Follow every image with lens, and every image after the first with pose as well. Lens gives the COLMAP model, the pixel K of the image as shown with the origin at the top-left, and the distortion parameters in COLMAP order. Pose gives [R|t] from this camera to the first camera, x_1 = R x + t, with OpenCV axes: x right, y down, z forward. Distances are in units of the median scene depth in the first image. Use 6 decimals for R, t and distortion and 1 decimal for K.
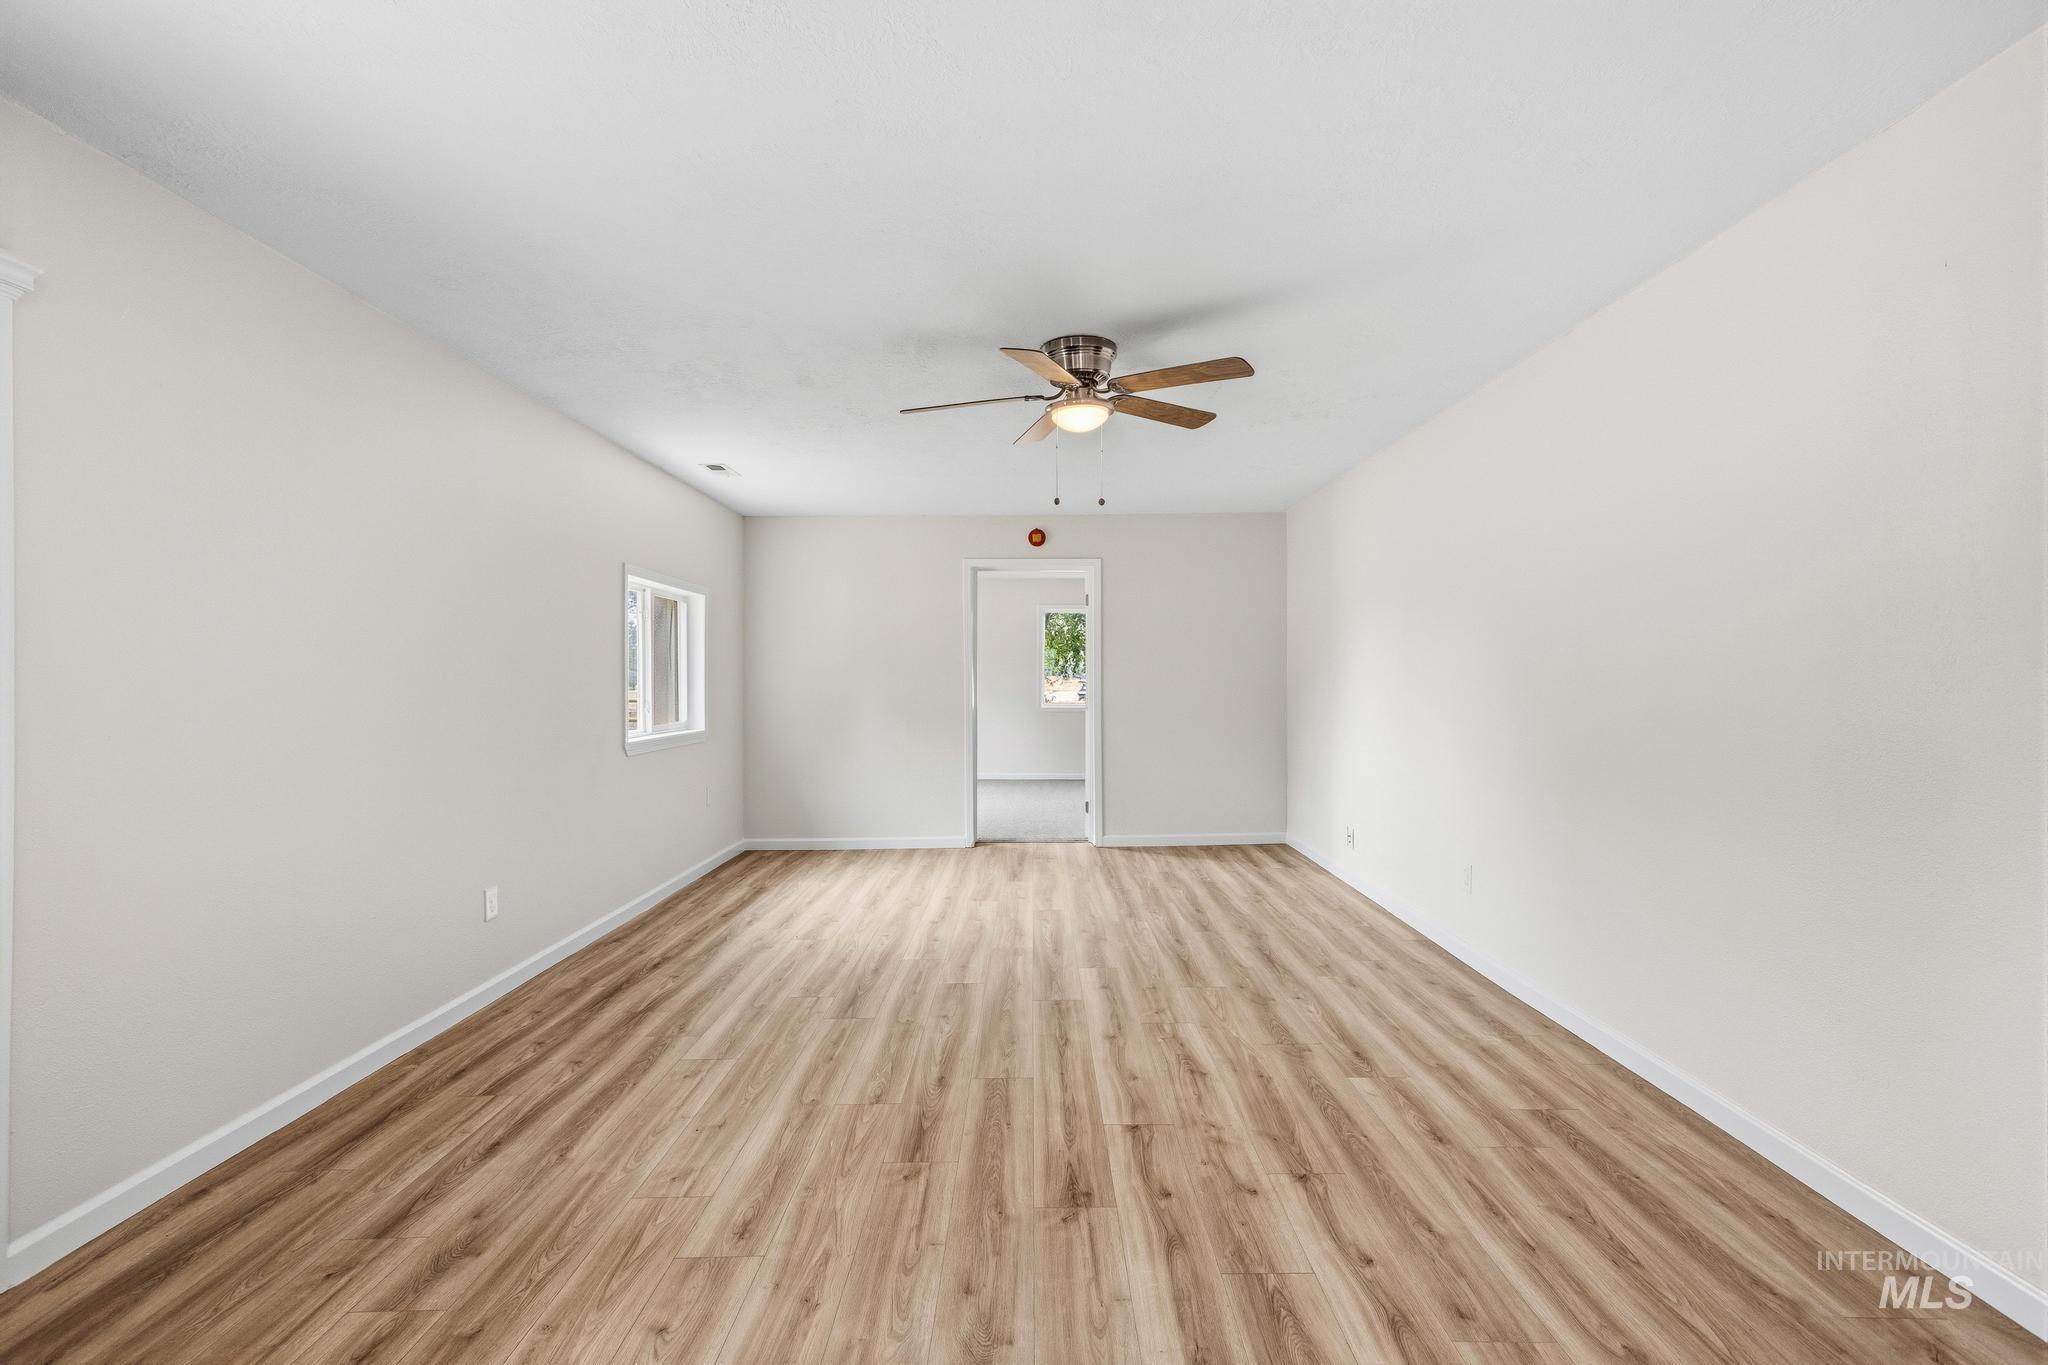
lens RADIAL K [[931.4, 0, 1045.0], [0, 931.4, 683.0], [0, 0, 1]] dist [0.011391, -0.000597]
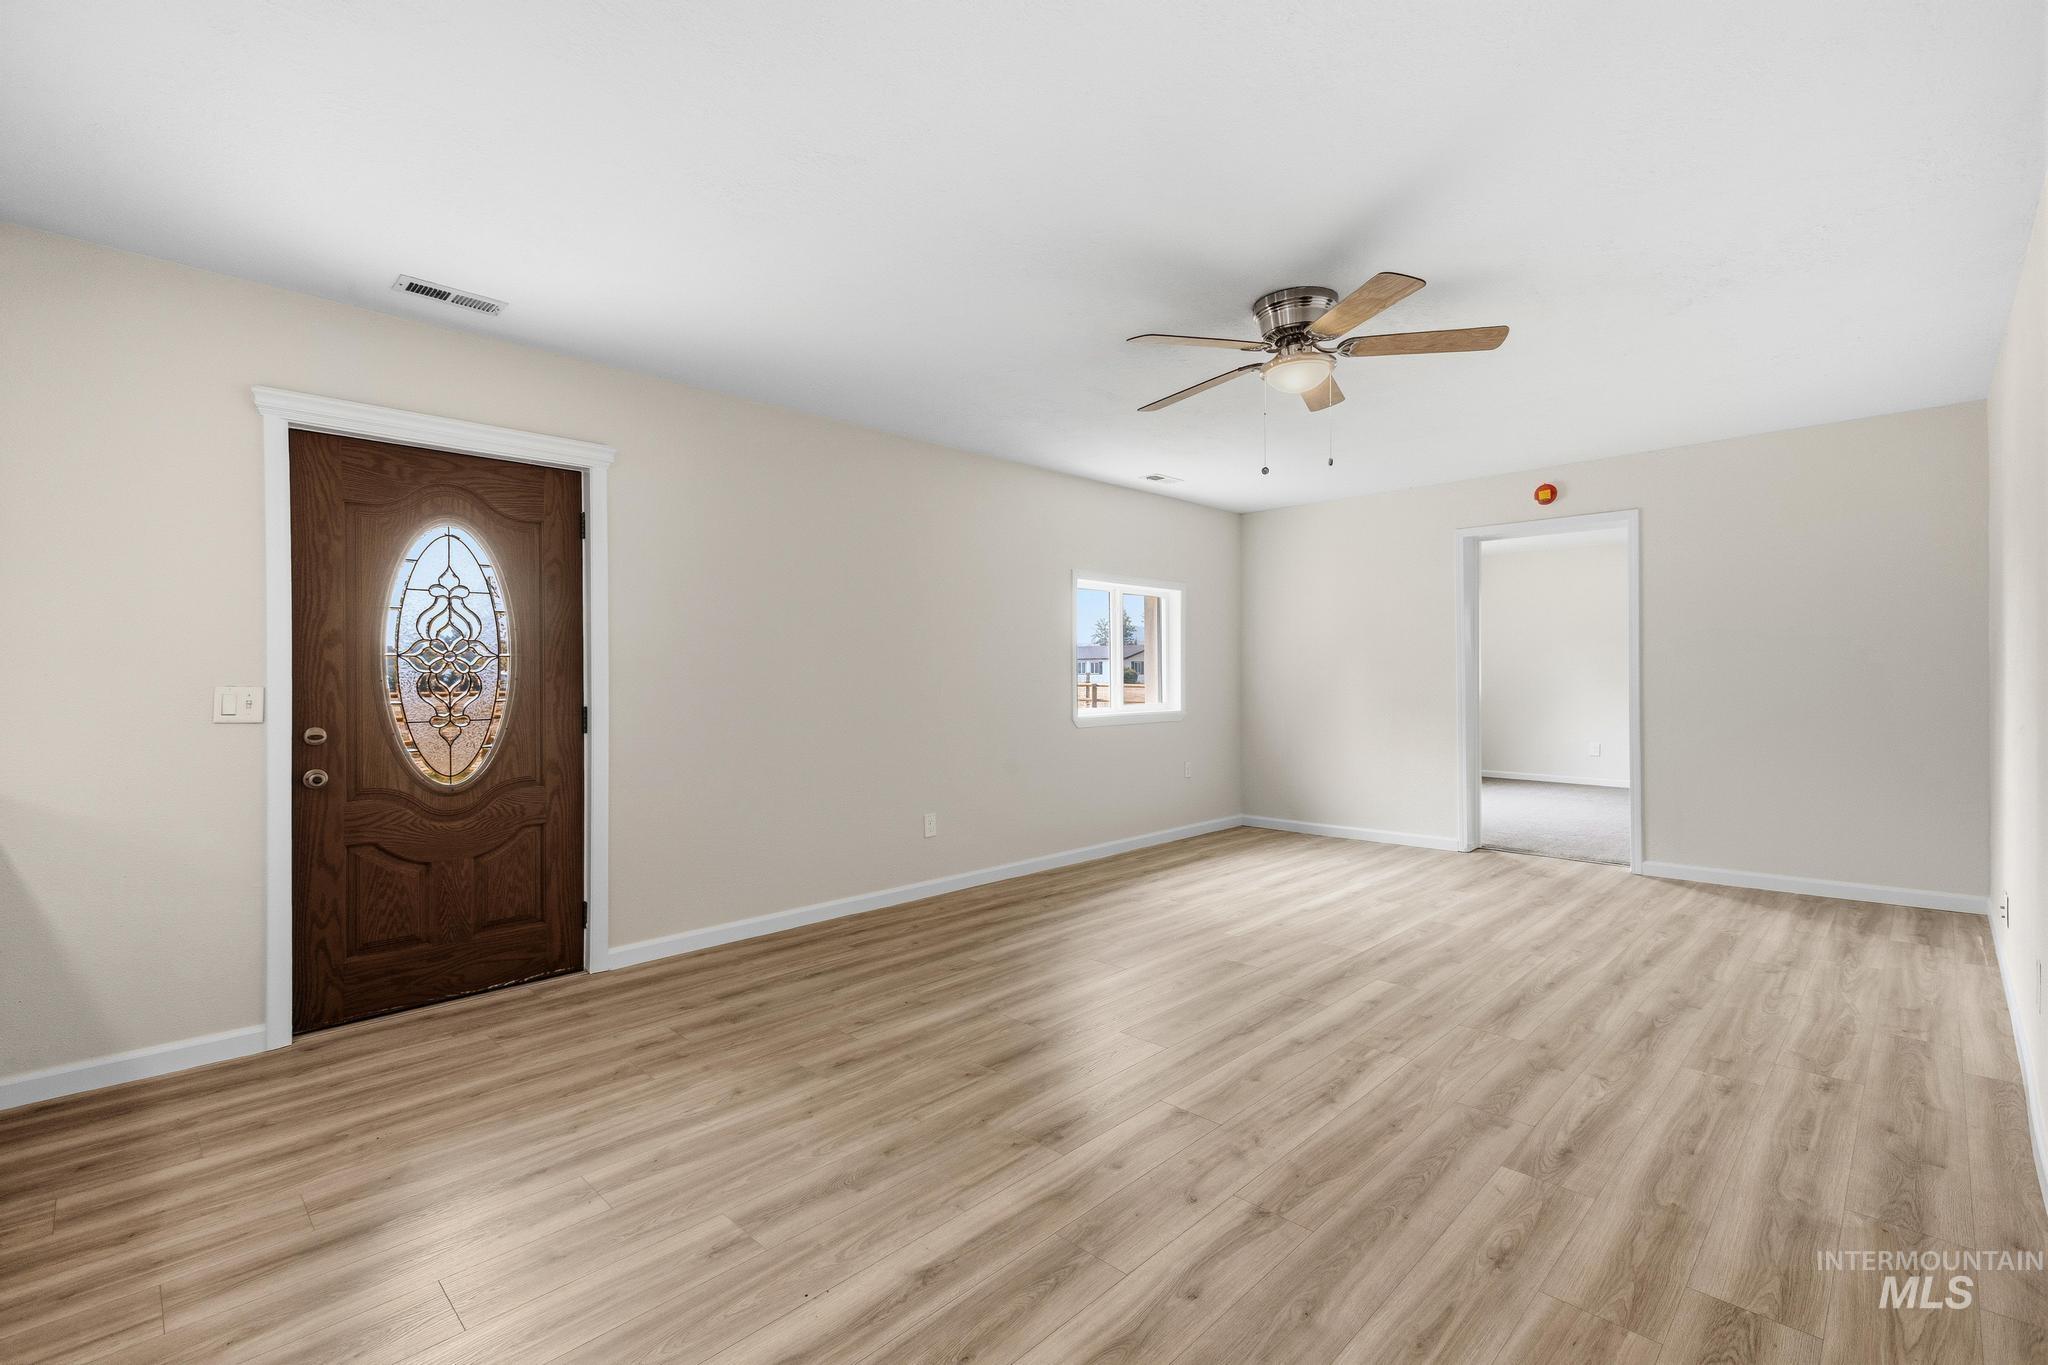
lens RADIAL K [[931.4, 0, 1040.9], [0, 931.4, 678.3], [0, 0, 1]] dist [0.011391, -0.000597]
pose [[0.705645, 0.004241, -0.708553, 0.532855], [-0.002929, 0.999991, 0.003069, 0.016942], [0.708559, -0.000091, 0.705651, 0.164788]]
